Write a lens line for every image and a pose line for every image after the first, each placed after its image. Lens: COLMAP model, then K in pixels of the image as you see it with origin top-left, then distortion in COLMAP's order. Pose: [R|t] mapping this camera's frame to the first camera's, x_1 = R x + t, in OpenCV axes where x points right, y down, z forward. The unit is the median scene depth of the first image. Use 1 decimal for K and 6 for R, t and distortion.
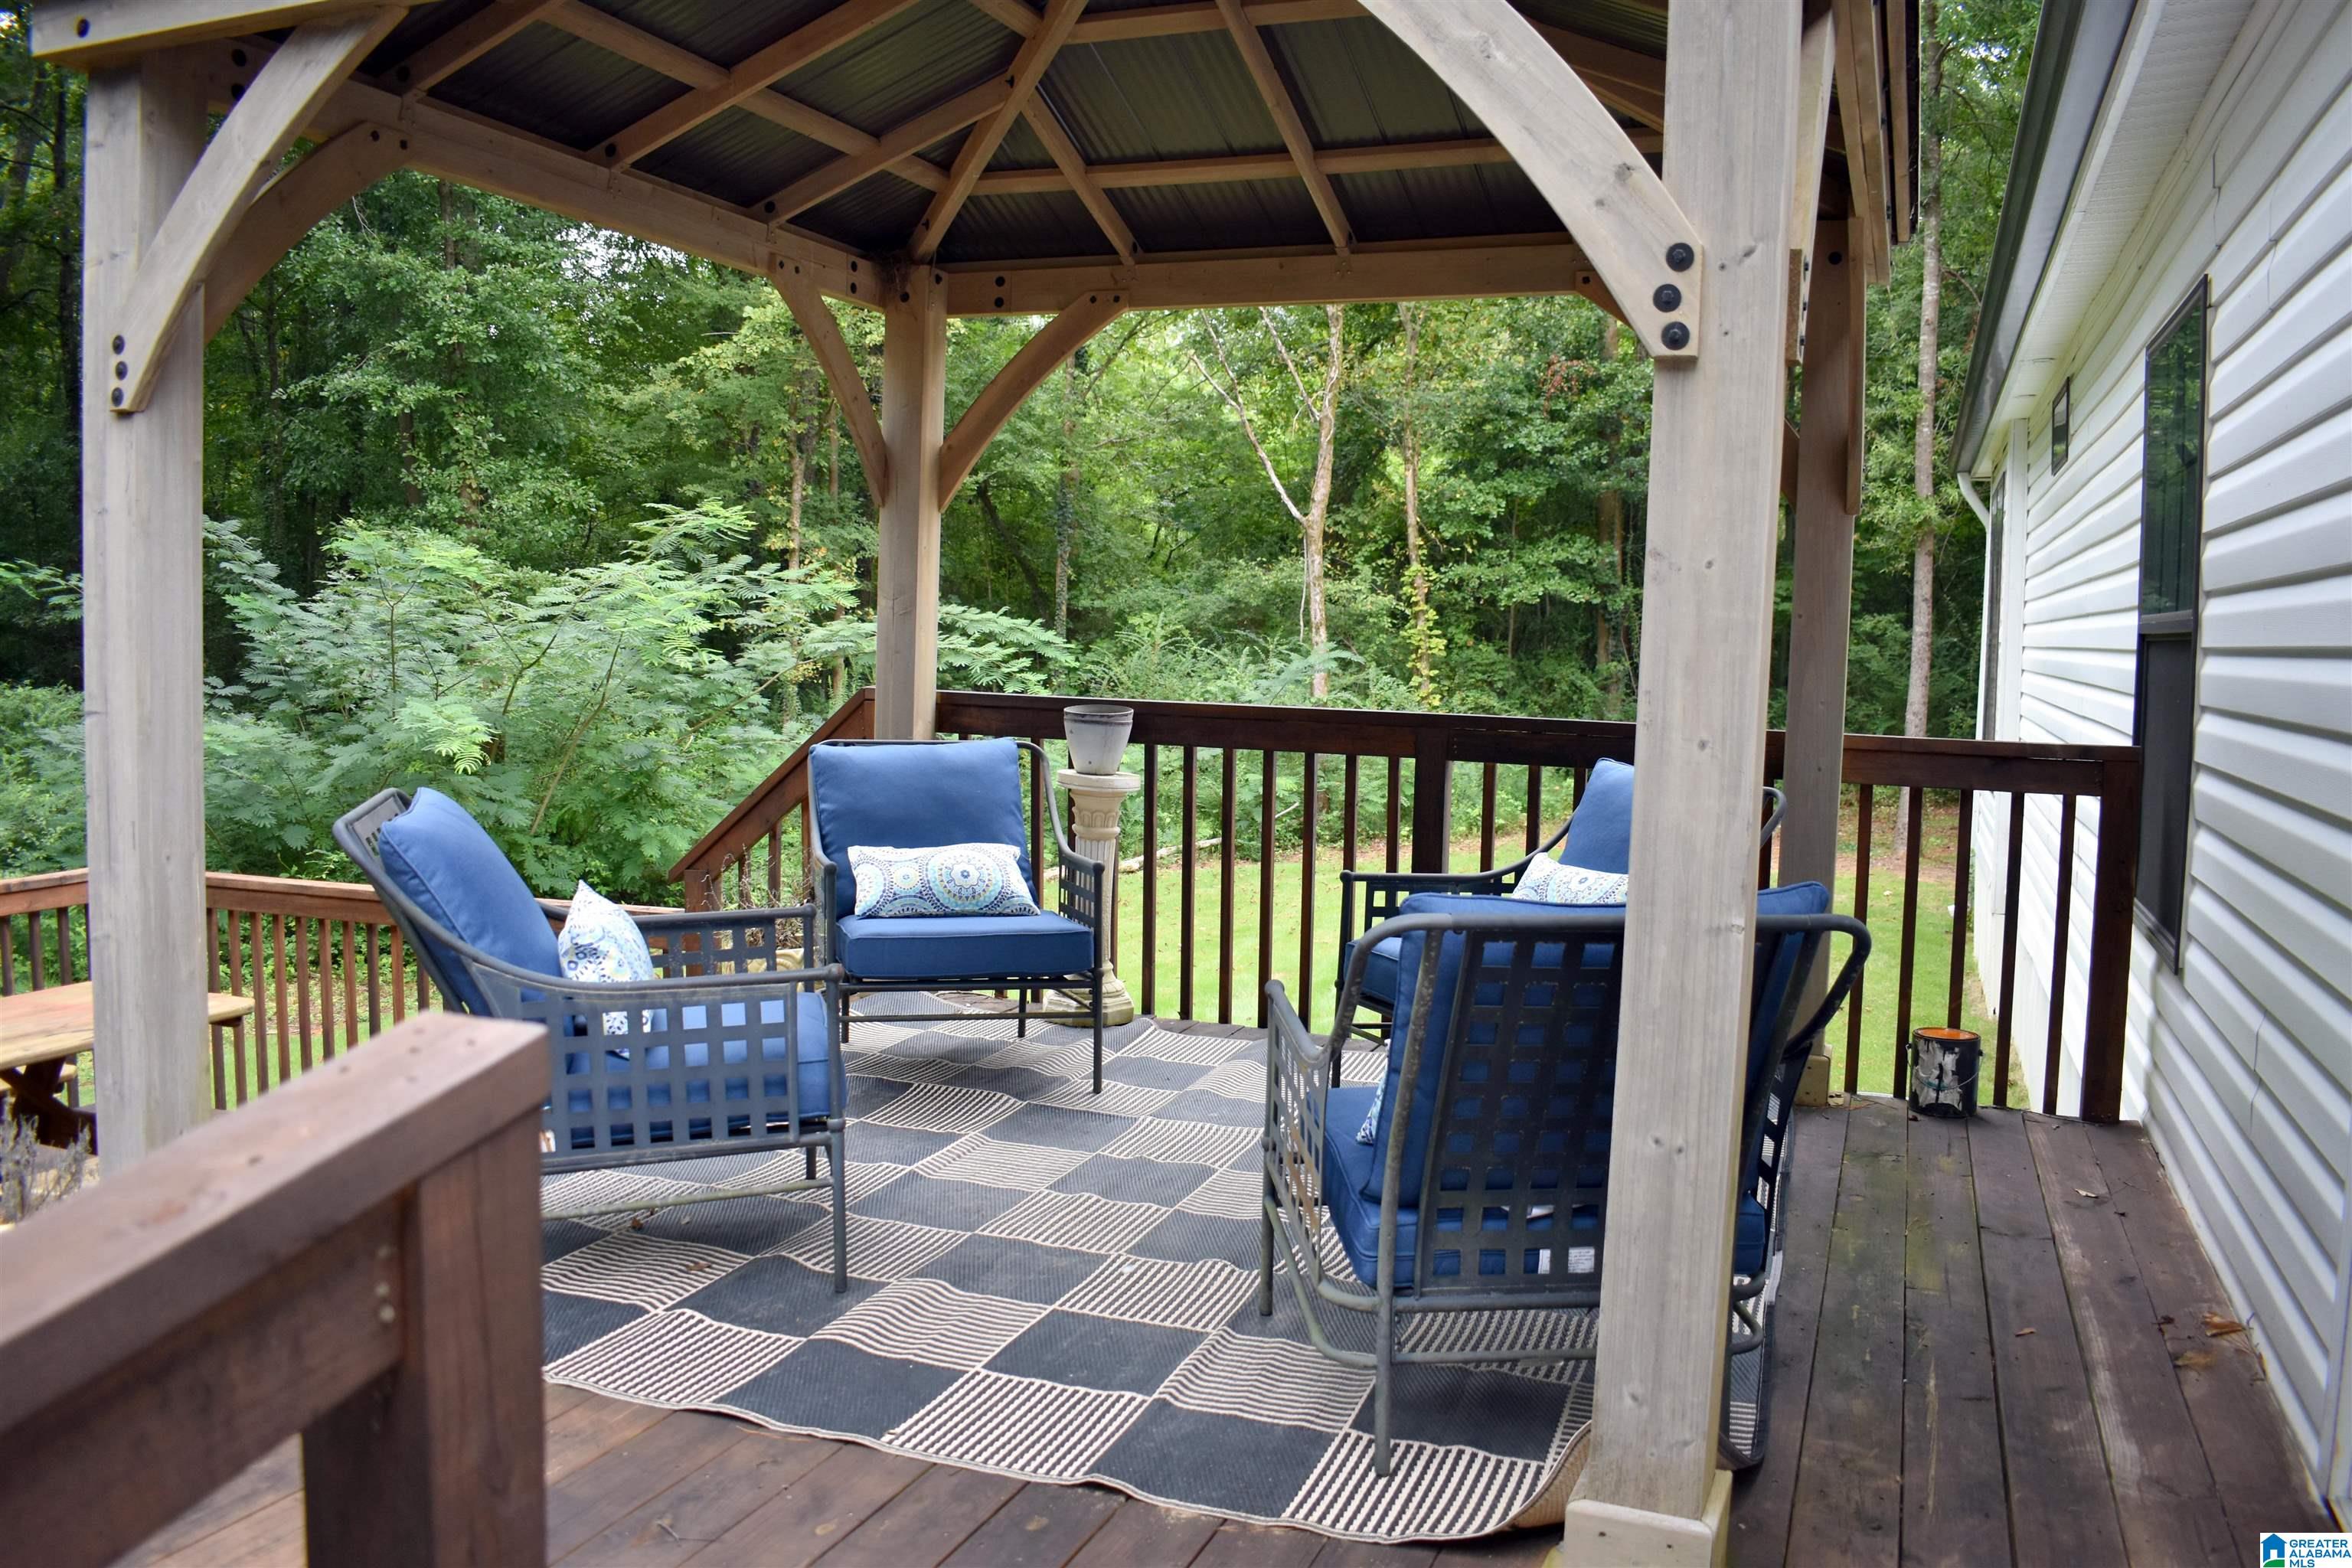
lens RADIAL K [[1793.0, 0, 1176.0], [0, 1793.0, 784.0], [0, 0, 1]] dist [-0.087807, 0.000714]
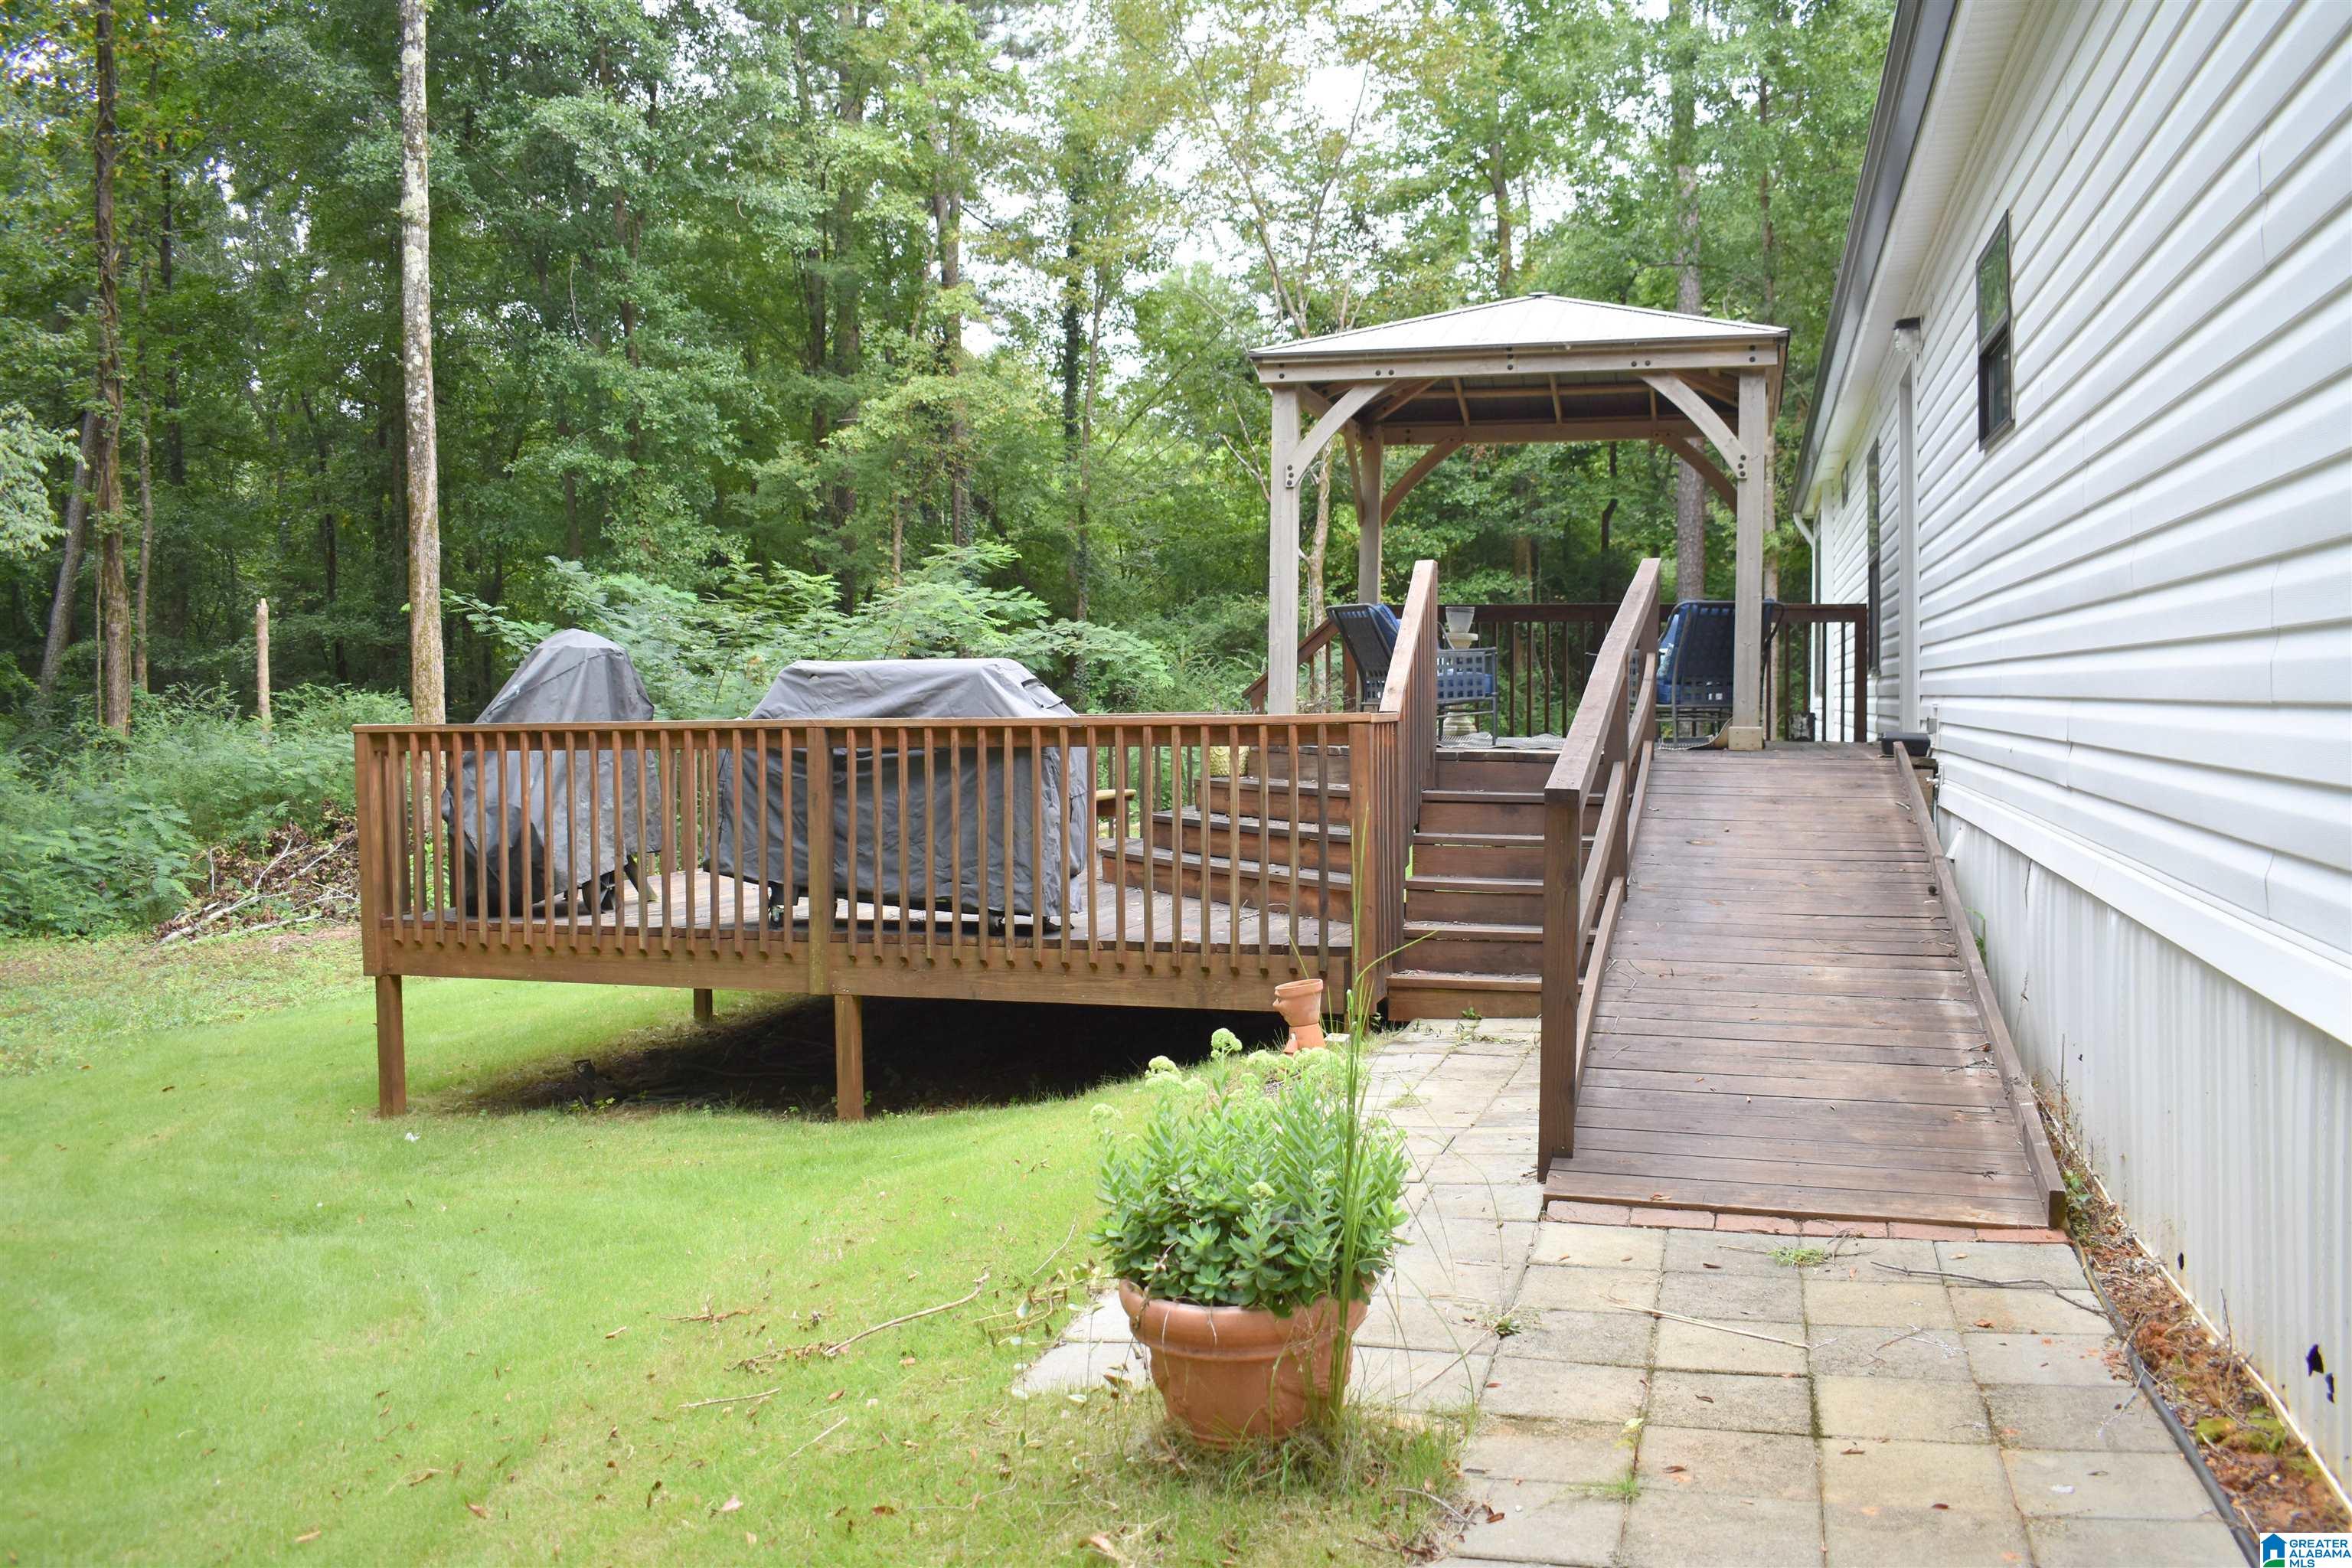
lens RADIAL K [[1845.6, 0, 1176.0], [0, 1845.6, 784.0], [0, 0, 1]] dist [-0.087586, 0.001582]
pose [[0.995605, -0.025088, 0.090234, -0.138556], [0.028475, 0.998930, -0.036454, 0.058584], [-0.089223, 0.038864, 0.995253, -0.303363]]
